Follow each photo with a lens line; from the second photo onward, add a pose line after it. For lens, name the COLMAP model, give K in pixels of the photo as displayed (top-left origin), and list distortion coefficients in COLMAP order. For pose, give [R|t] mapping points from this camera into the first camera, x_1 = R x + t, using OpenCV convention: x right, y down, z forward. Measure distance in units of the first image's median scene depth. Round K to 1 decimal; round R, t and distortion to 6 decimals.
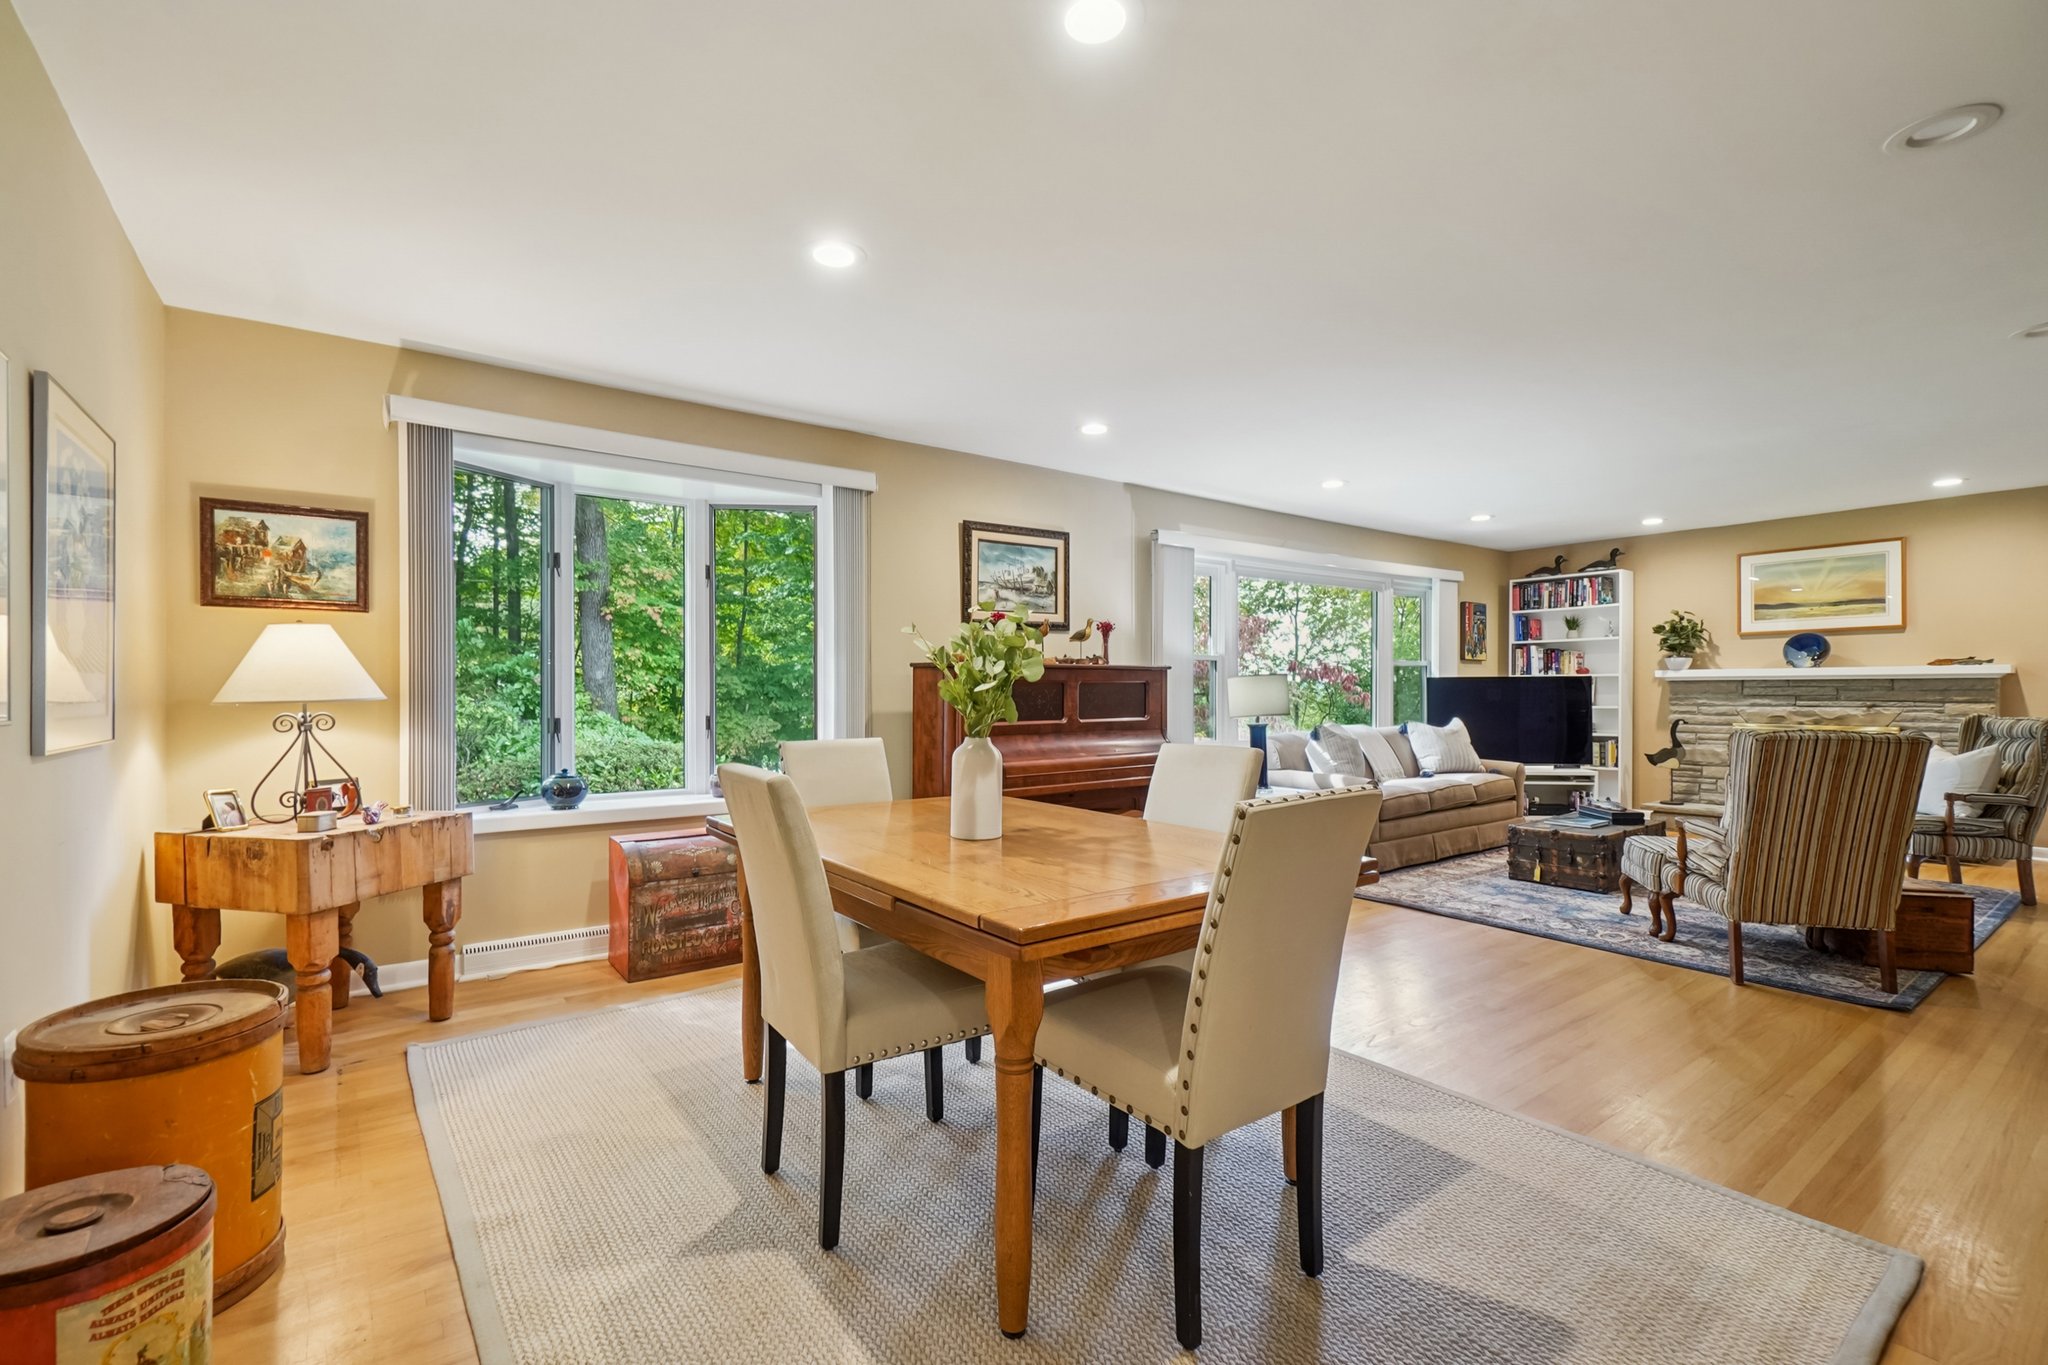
lens RADIAL K [[899.1, 0, 996.7], [0, 899.1, 692.7], [0, 0, 1]] dist [-0.005637, -0.000433]
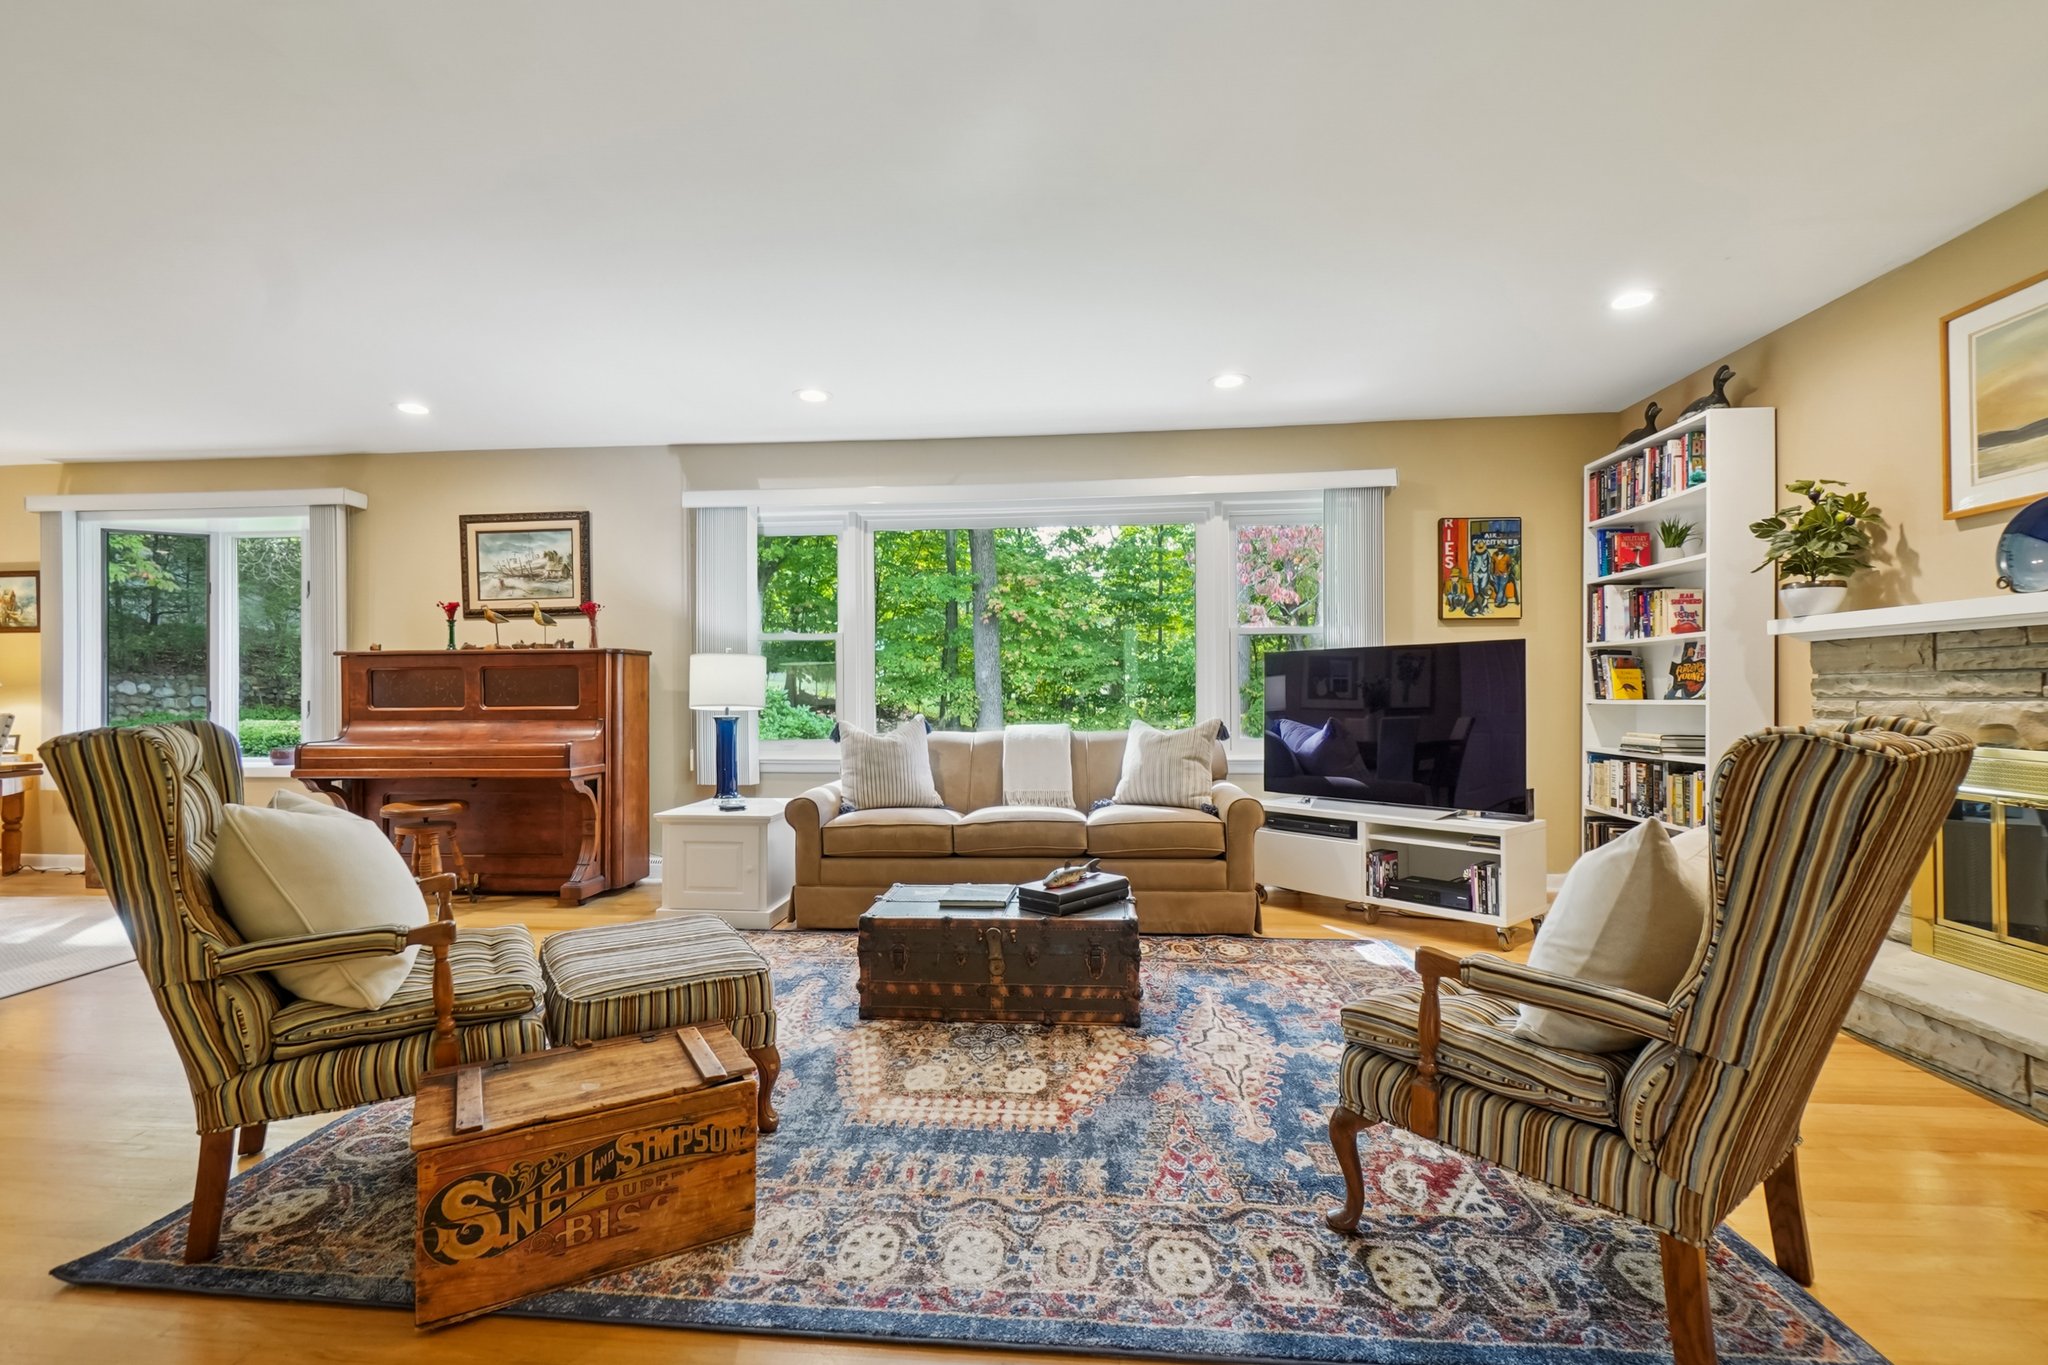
lens RADIAL K [[899.1, 0, 996.7], [0, 899.1, 692.7], [0, 0, 1]] dist [-0.005637, -0.000433]
pose [[0.754666, -0.001788, -0.656107, 0.852790], [0.002938, 0.999995, 0.000654, 0.011567], [0.656103, -0.002422, 0.754667, 0.474480]]
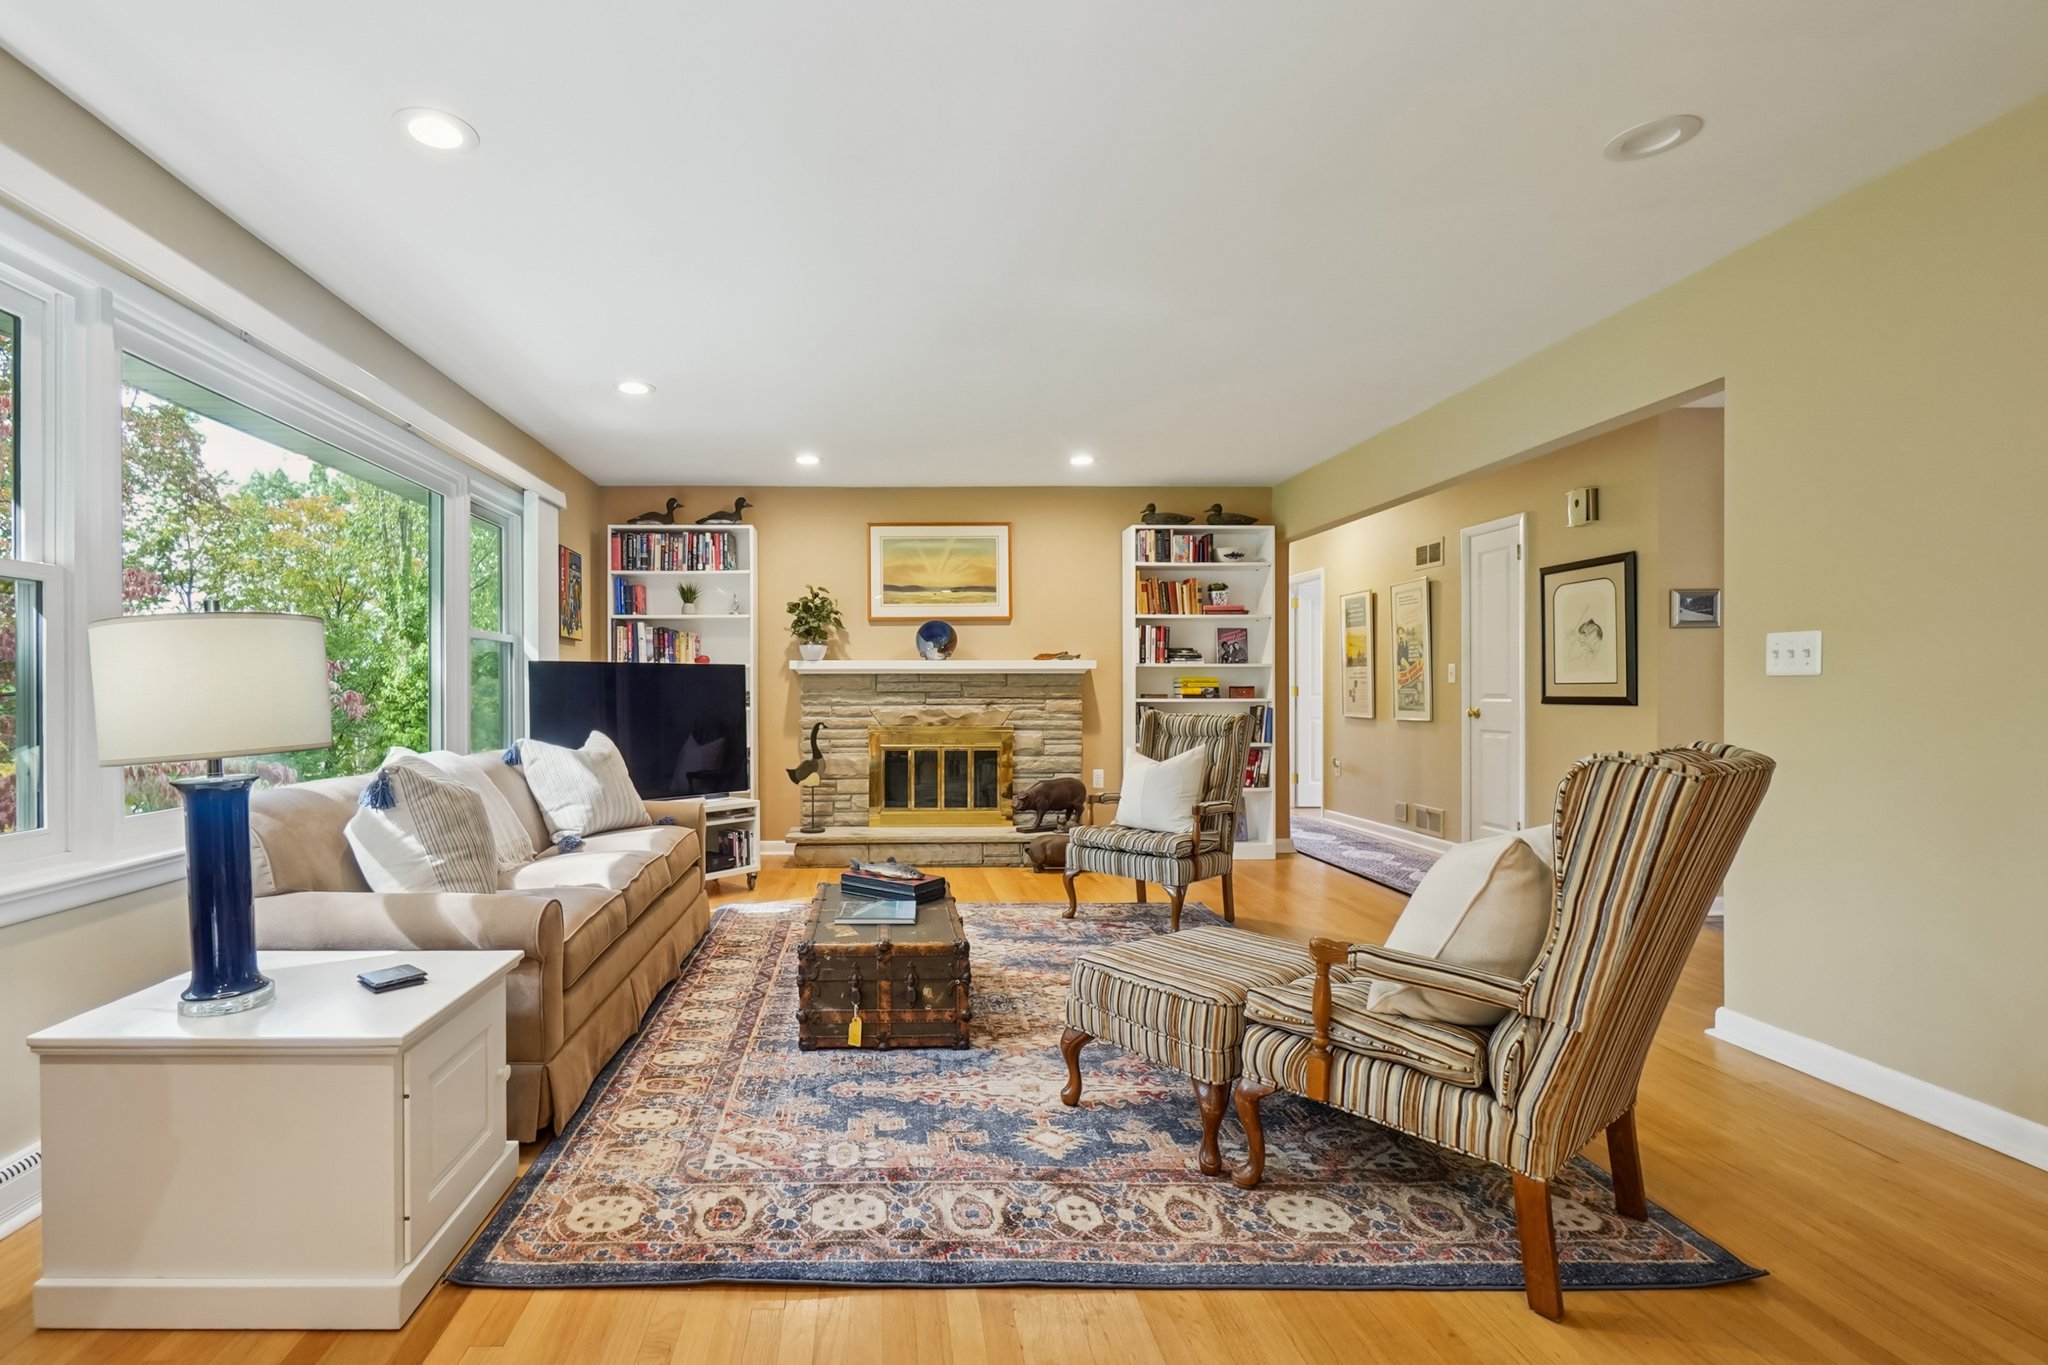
lens RADIAL K [[936.8, 0, 903.3], [0, 936.8, 702.6], [0, 0, 1]] dist [-0.003745, -0.000432]
pose [[0.558457, -0.008786, 0.829487, 0.135740], [0.002083, 0.999956, 0.009189, 0.005001], [-0.829531, -0.003404, 0.558450, 0.537877]]
